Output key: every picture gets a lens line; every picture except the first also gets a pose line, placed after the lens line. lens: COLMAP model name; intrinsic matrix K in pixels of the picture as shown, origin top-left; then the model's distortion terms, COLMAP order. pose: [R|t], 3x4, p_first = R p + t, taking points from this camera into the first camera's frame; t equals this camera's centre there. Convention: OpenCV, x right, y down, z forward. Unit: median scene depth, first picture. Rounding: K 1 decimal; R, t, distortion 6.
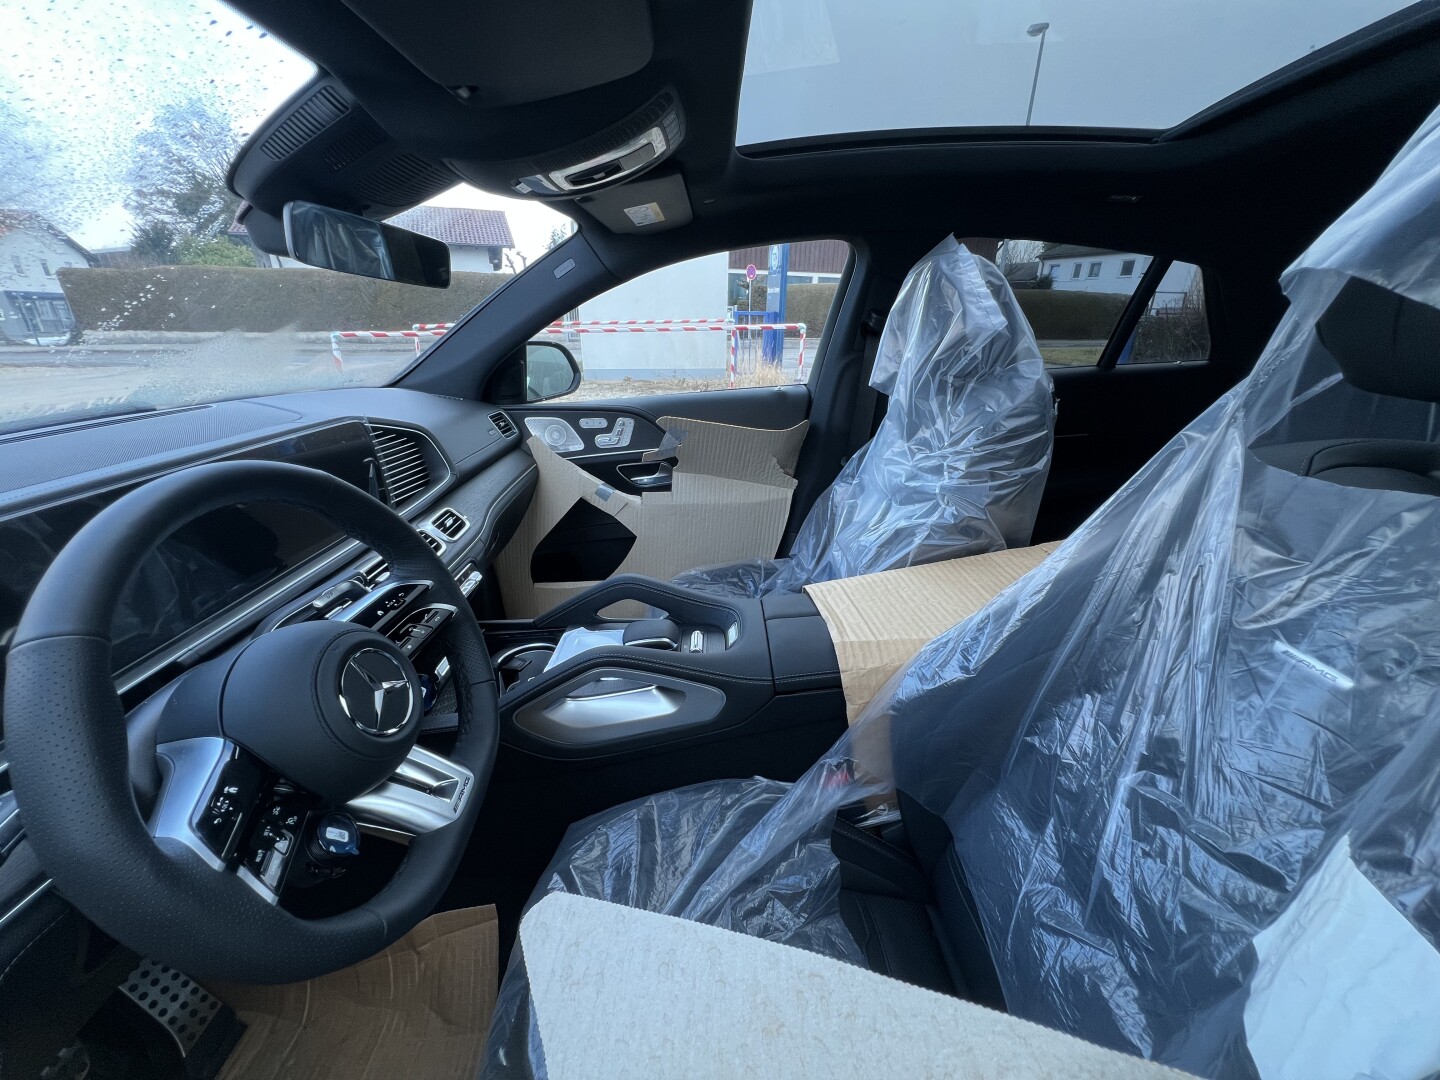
lens RADIAL K [[572.6, 0, 719.5], [0, 572.6, 535.9], [0, 0, 1]] dist [0.001721, 0.000108]
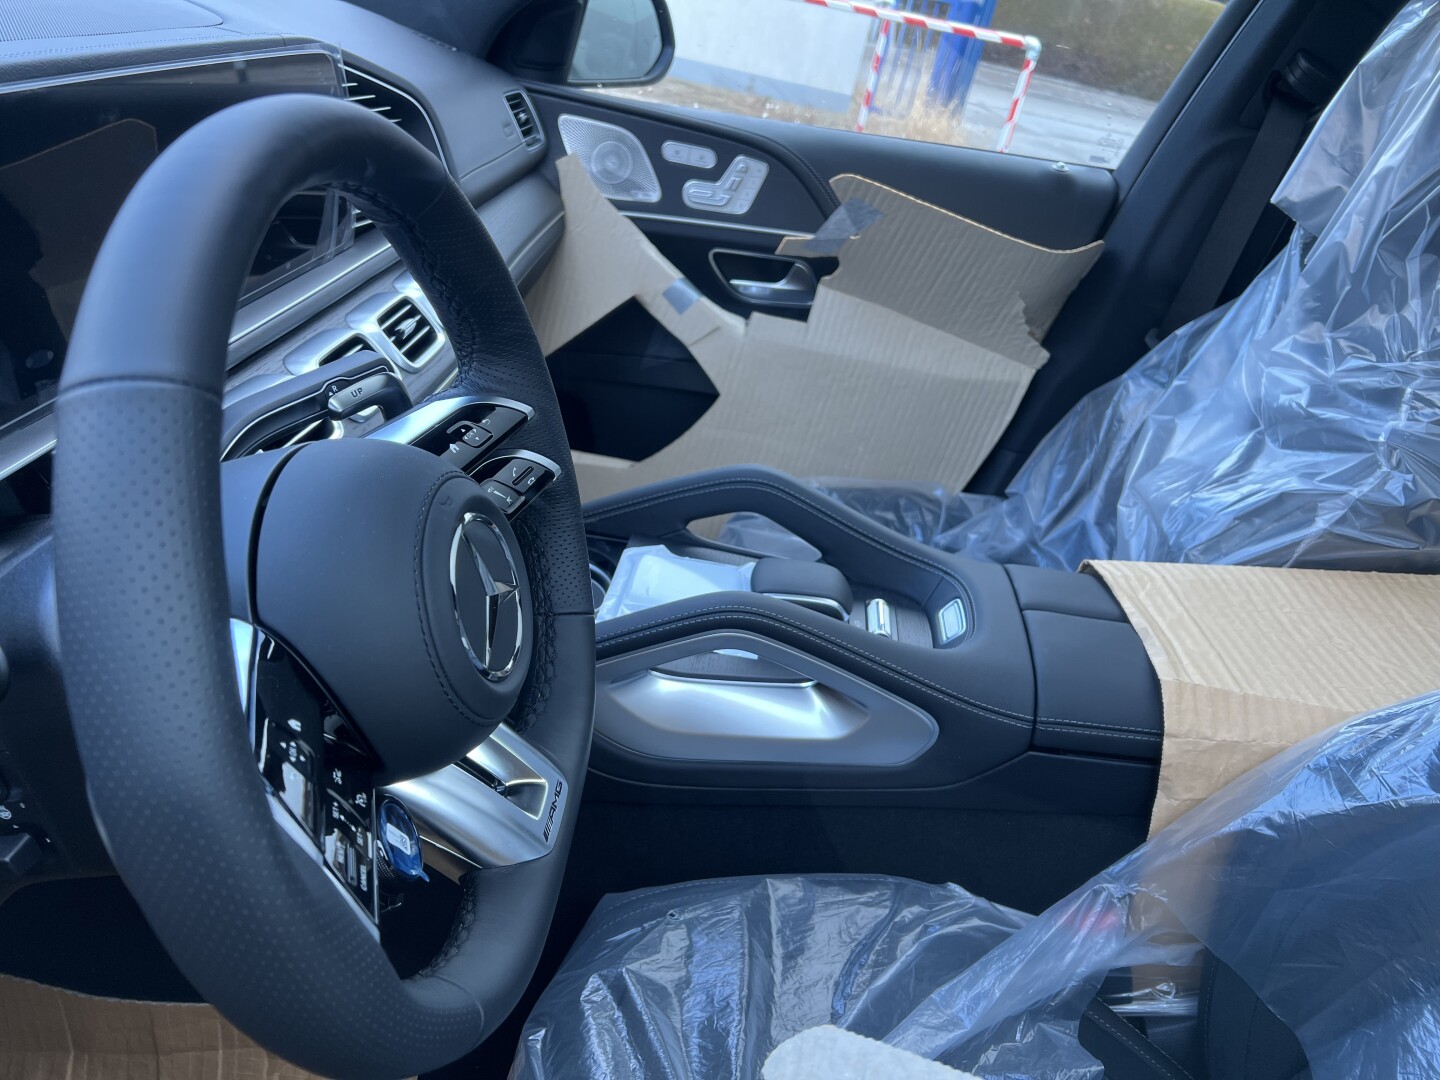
lens RADIAL K [[1086.2, 0, 730.8], [0, 1086.2, 528.3], [0, 0, 1]] dist [0.057671, -0.065380]
pose [[0.976174, 0.216307, 0.017189, -0.191687], [-0.216930, 0.970992, 0.100576, 0.028325], [0.005065, -0.101909, 0.994781, 0.002170]]
